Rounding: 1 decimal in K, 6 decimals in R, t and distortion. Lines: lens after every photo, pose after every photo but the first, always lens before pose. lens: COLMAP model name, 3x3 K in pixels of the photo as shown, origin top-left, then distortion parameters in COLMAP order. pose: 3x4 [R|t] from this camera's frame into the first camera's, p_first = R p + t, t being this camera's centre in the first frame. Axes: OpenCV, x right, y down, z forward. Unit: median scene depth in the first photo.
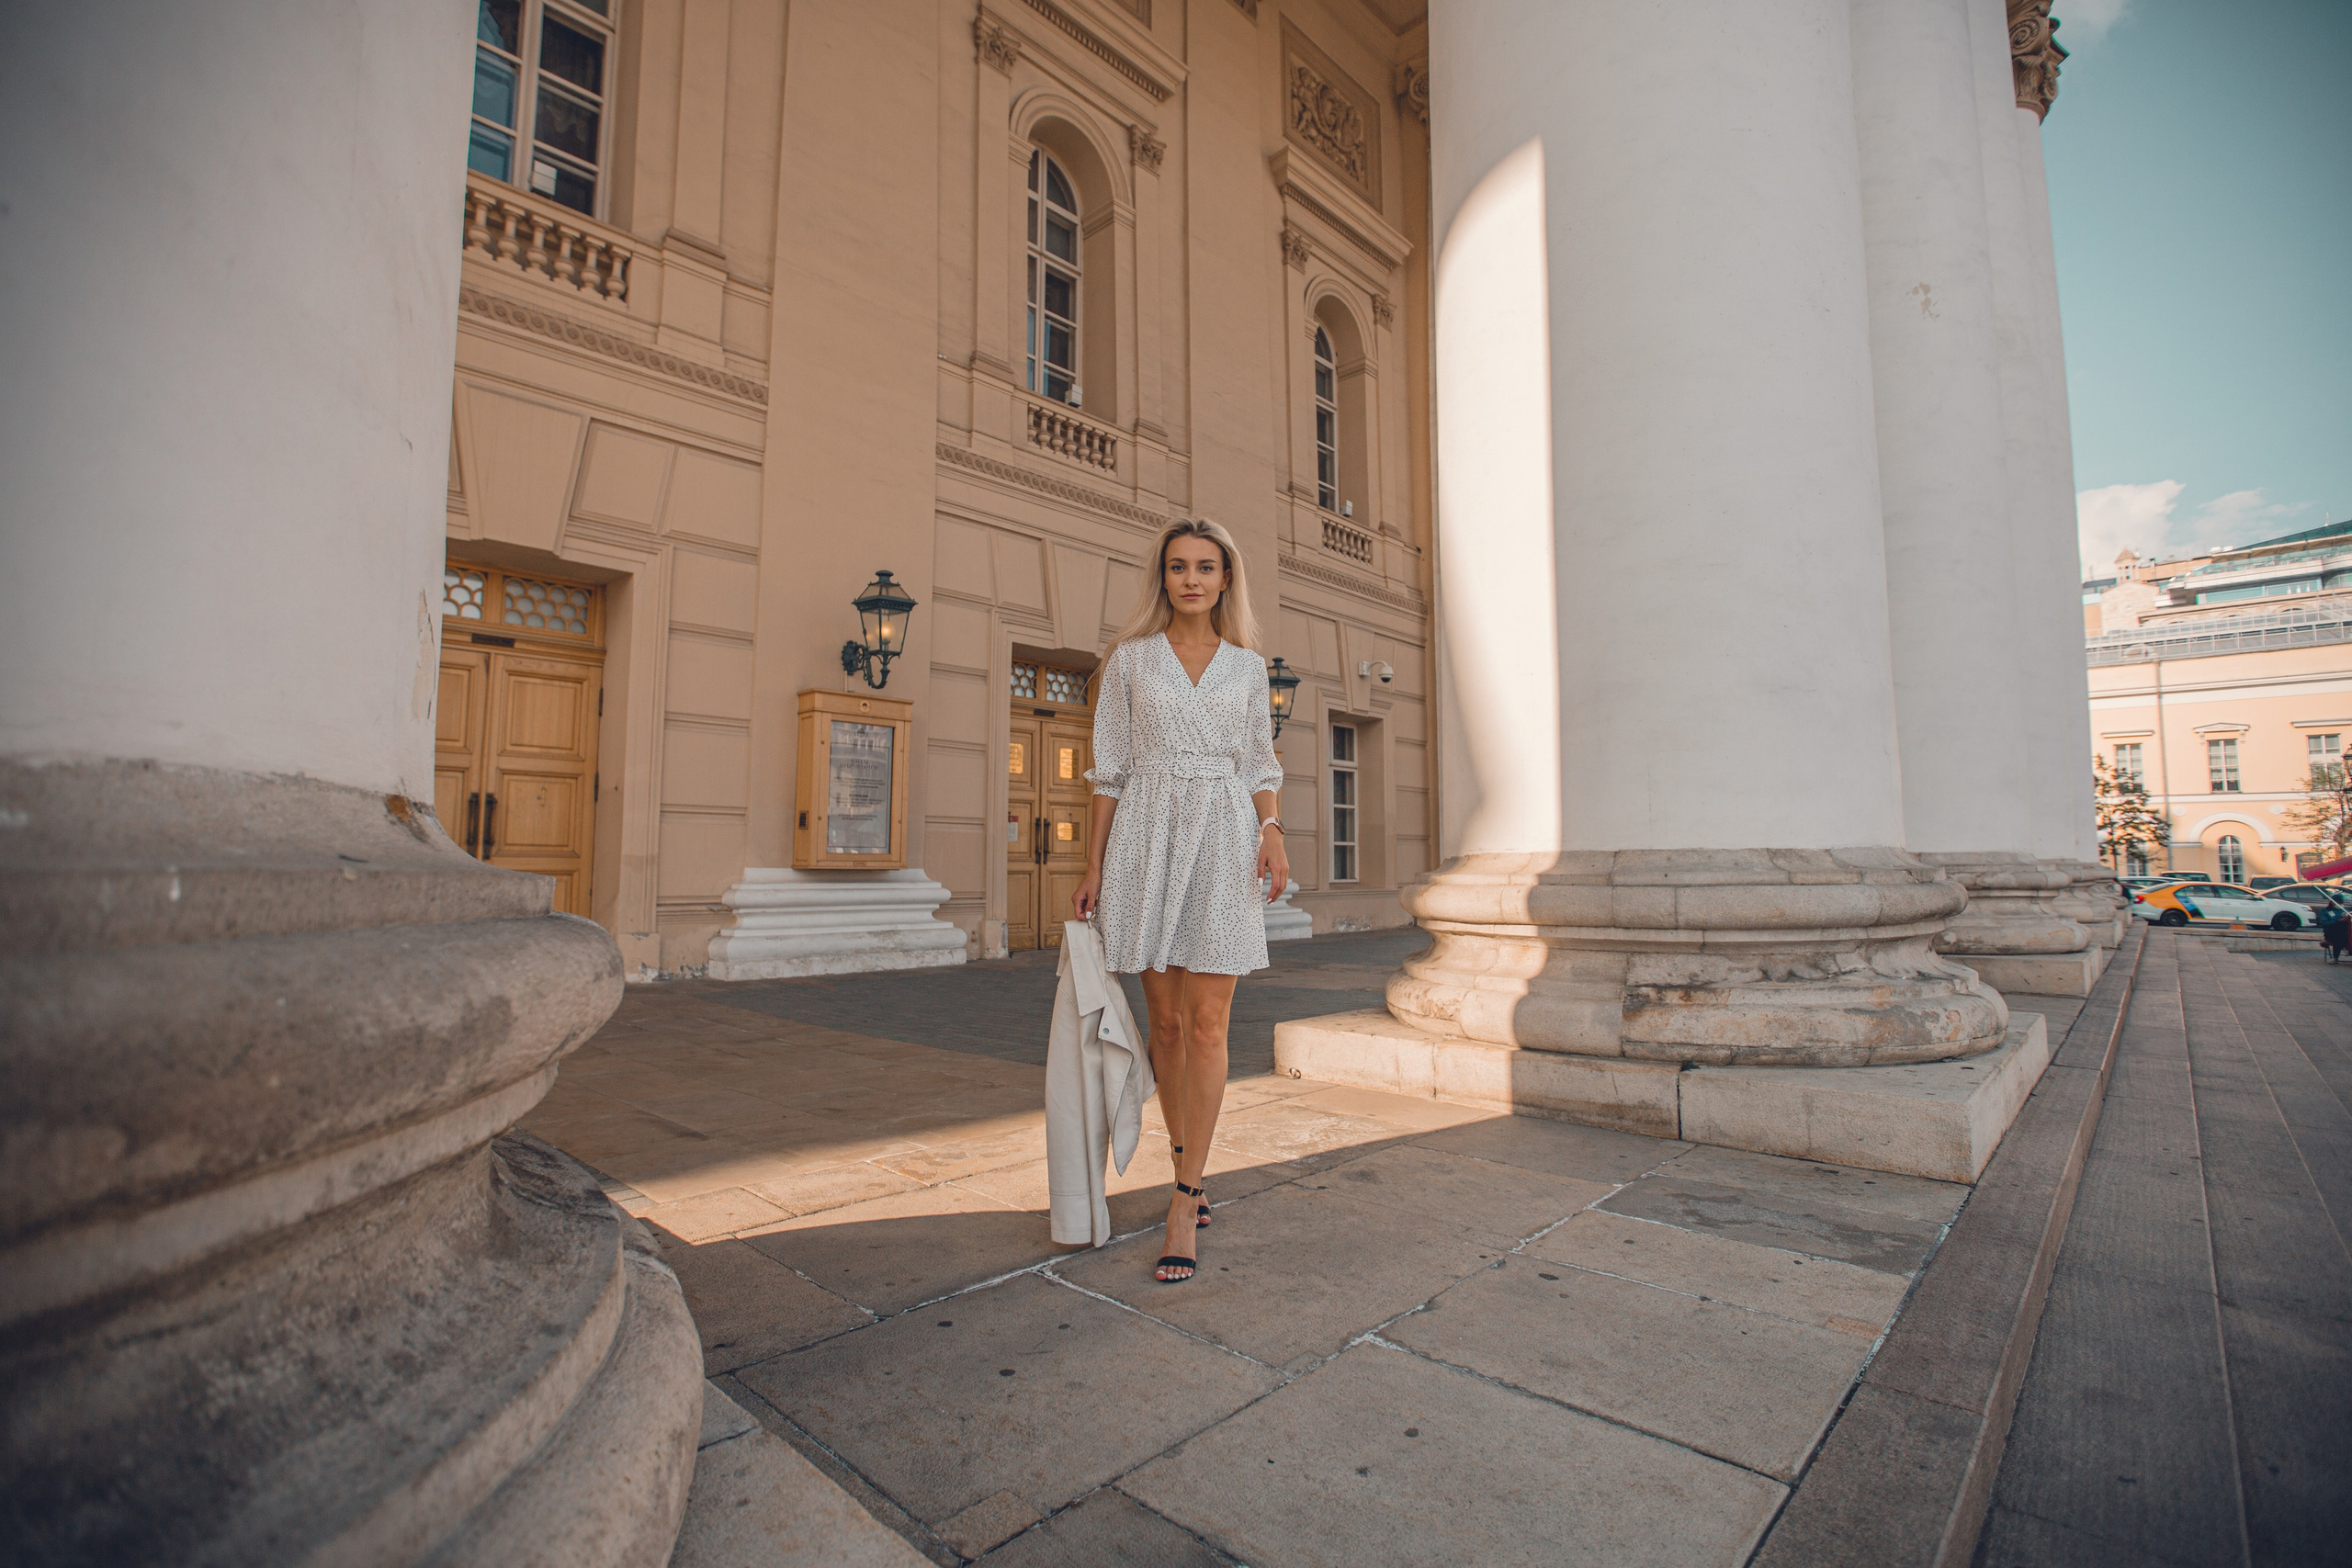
lens RADIAL K [[1065.6, 0, 1173.7], [0, 1065.6, 766.4], [0, 0, 1]] dist [-0.051818, 0.018997]
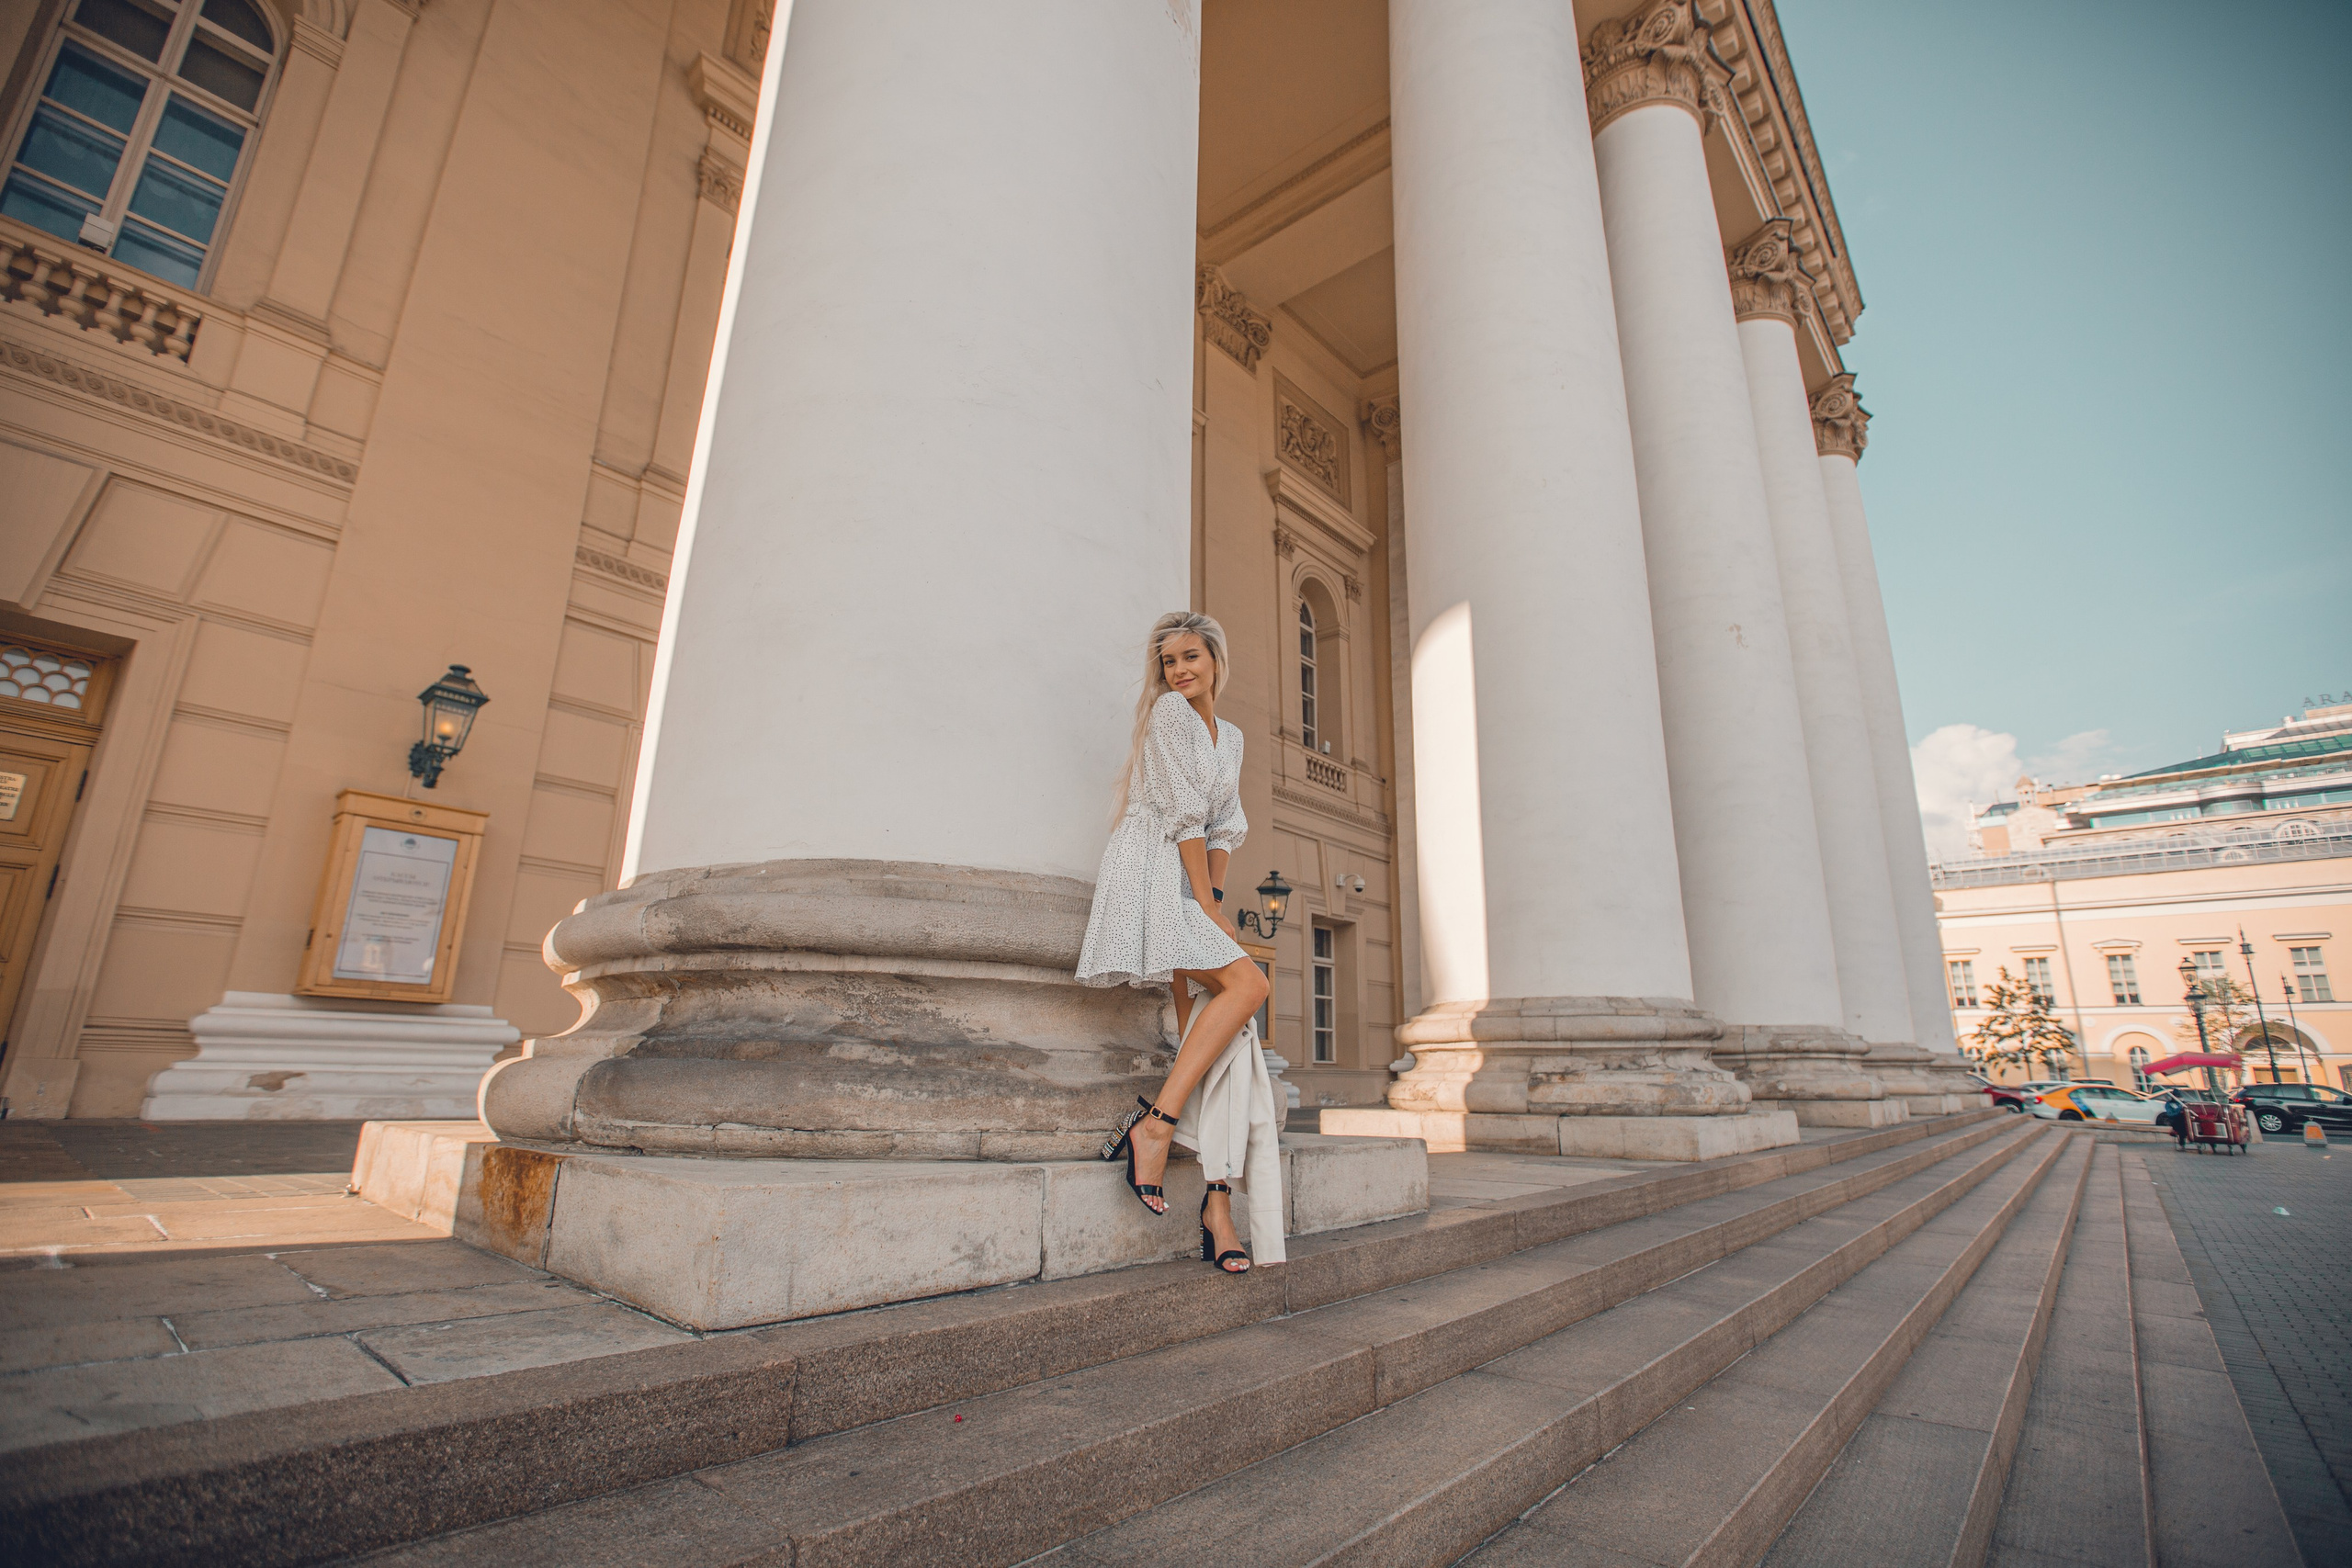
lens RADIAL K [[1065.6, 0, 1173.7], [0, 1065.6, 766.4], [0, 0, 1]] dist [-0.051818, 0.018997]
pose [[0.998809, 0.028638, 0.039510, -0.057982], [-0.020751, 0.982092, -0.187254, 0.010547], [-0.044165, 0.186211, 0.981517, -0.185498]]
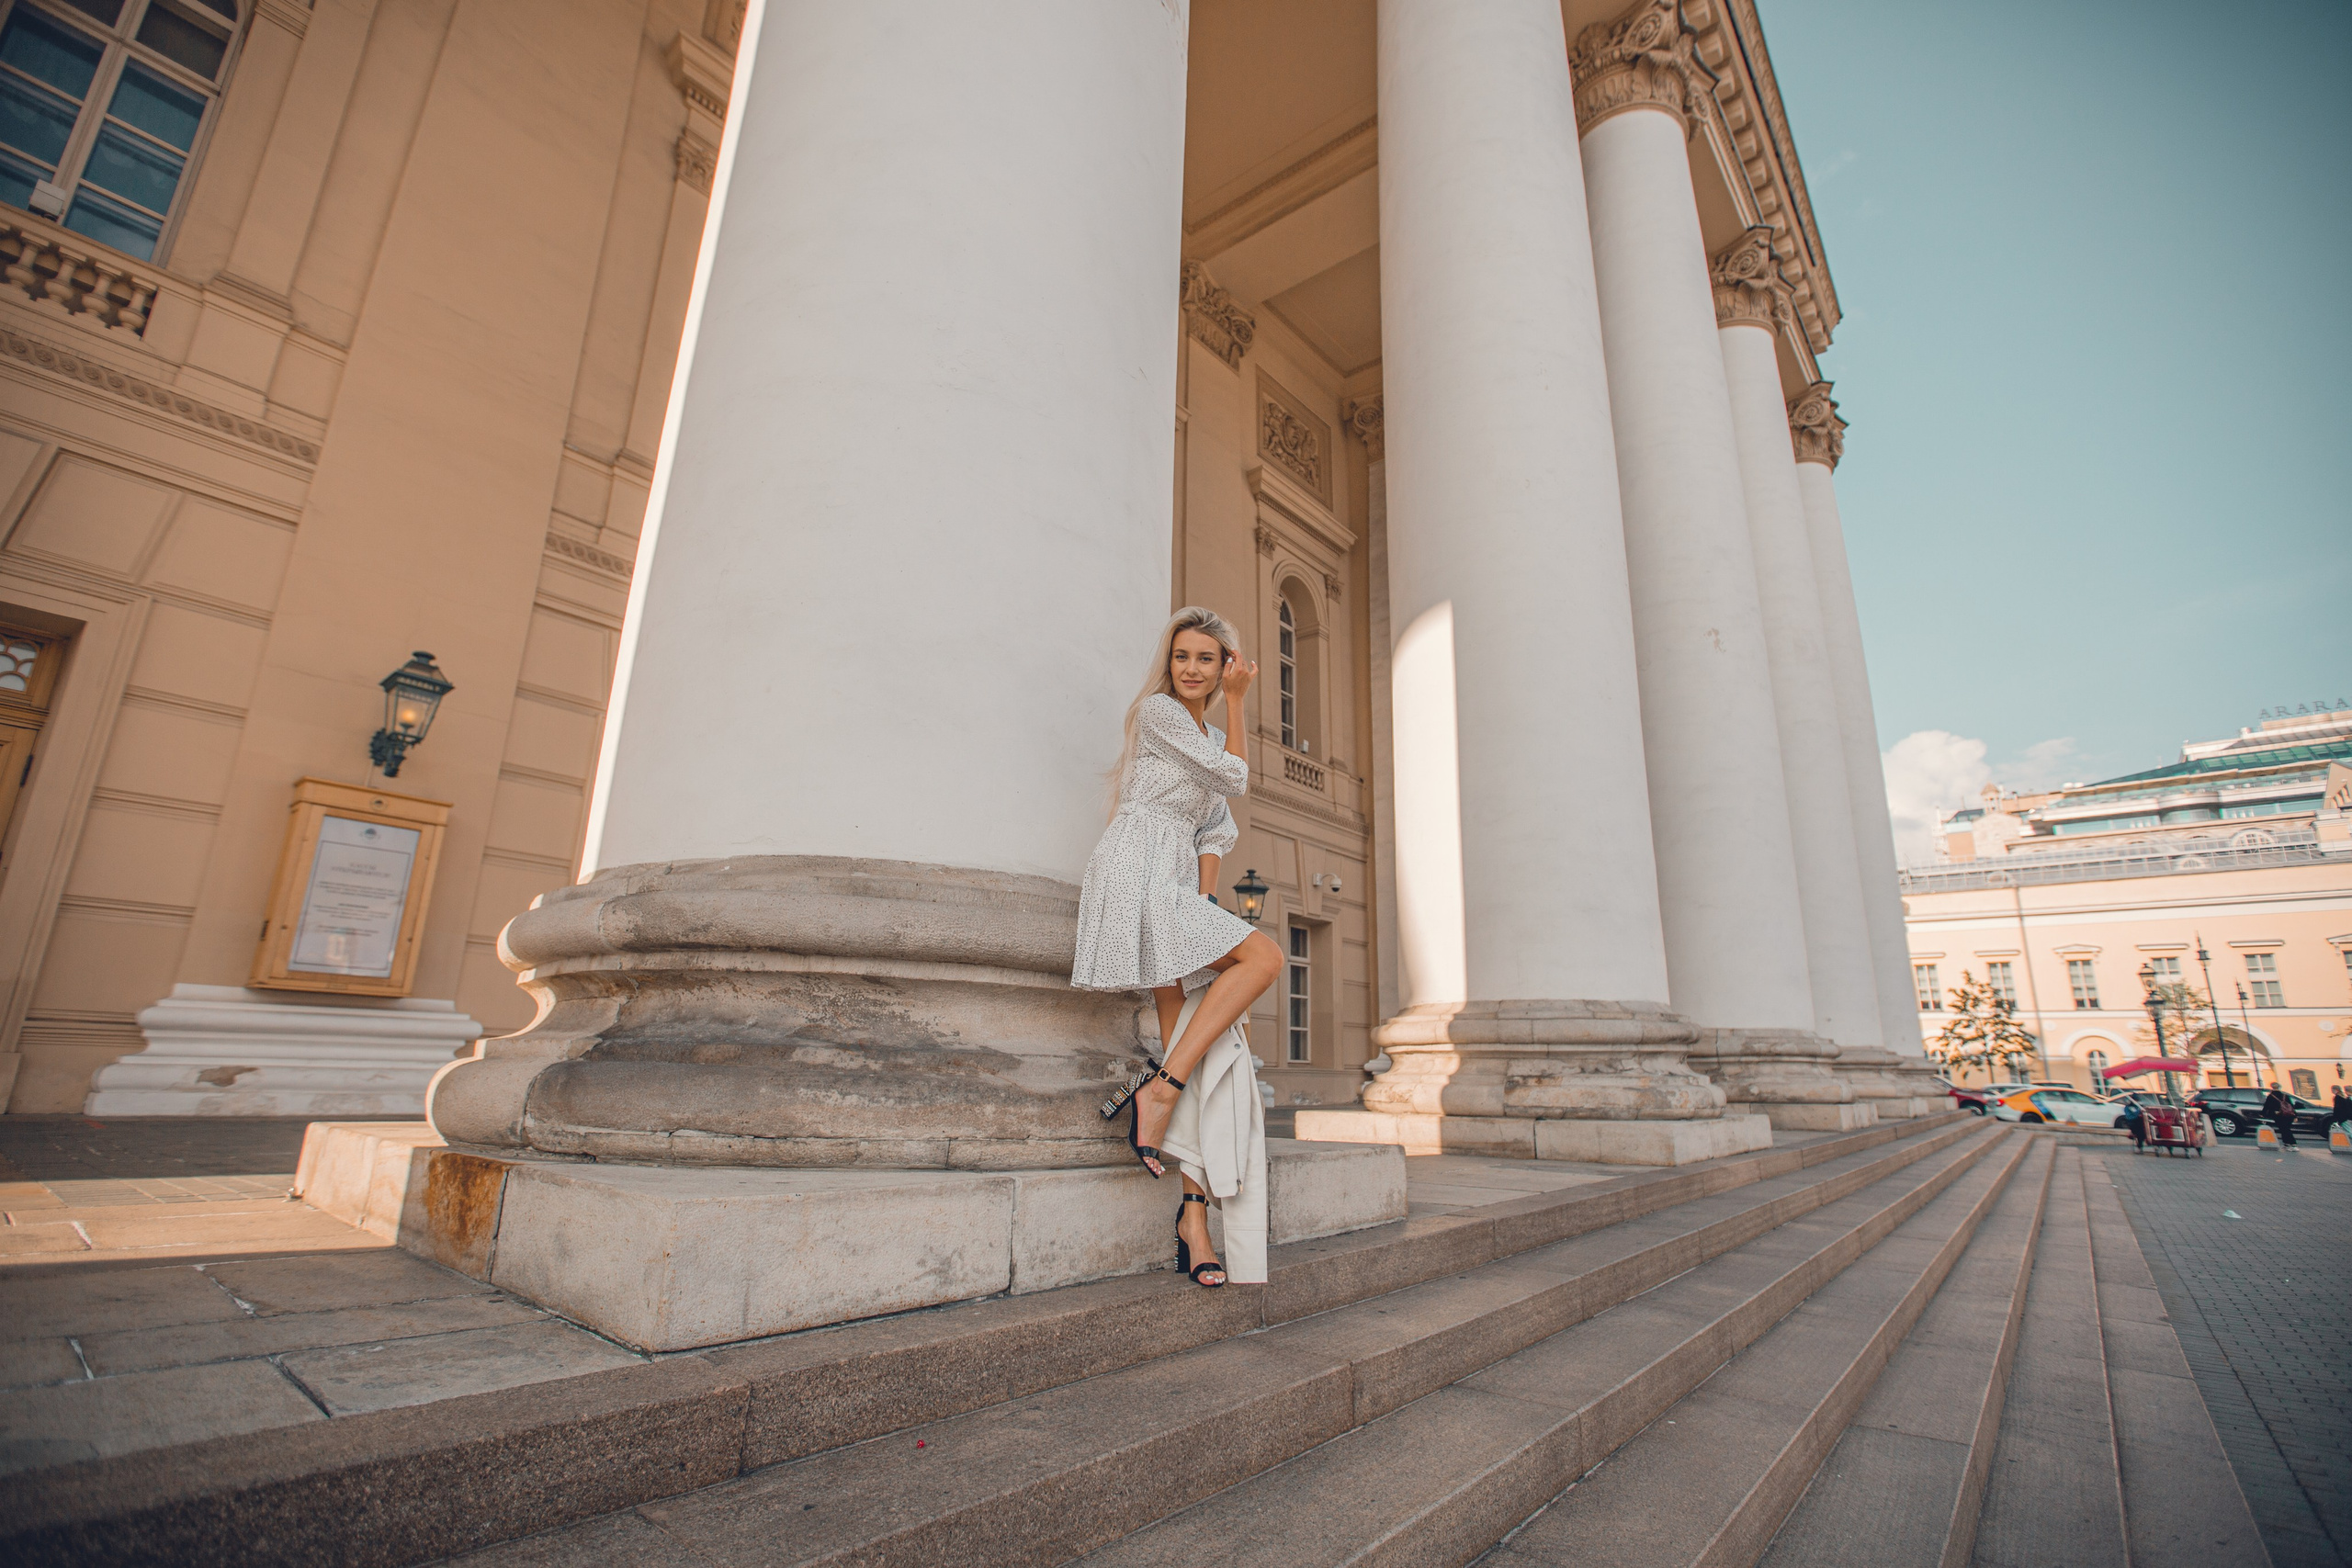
lens RADIAL K [[1065.6, 0, 1173.7], [0, 1065.6, 766.4], [0, 0, 1]] dist [-0.051818, 0.018997]
pose [[0.997350, 0.040254, 0.060610, -0.058060], [-0.028383, 0.982268, -0.185319, 0.009632], [-0.066995, 0.183107, 0.980808, -0.180931]]
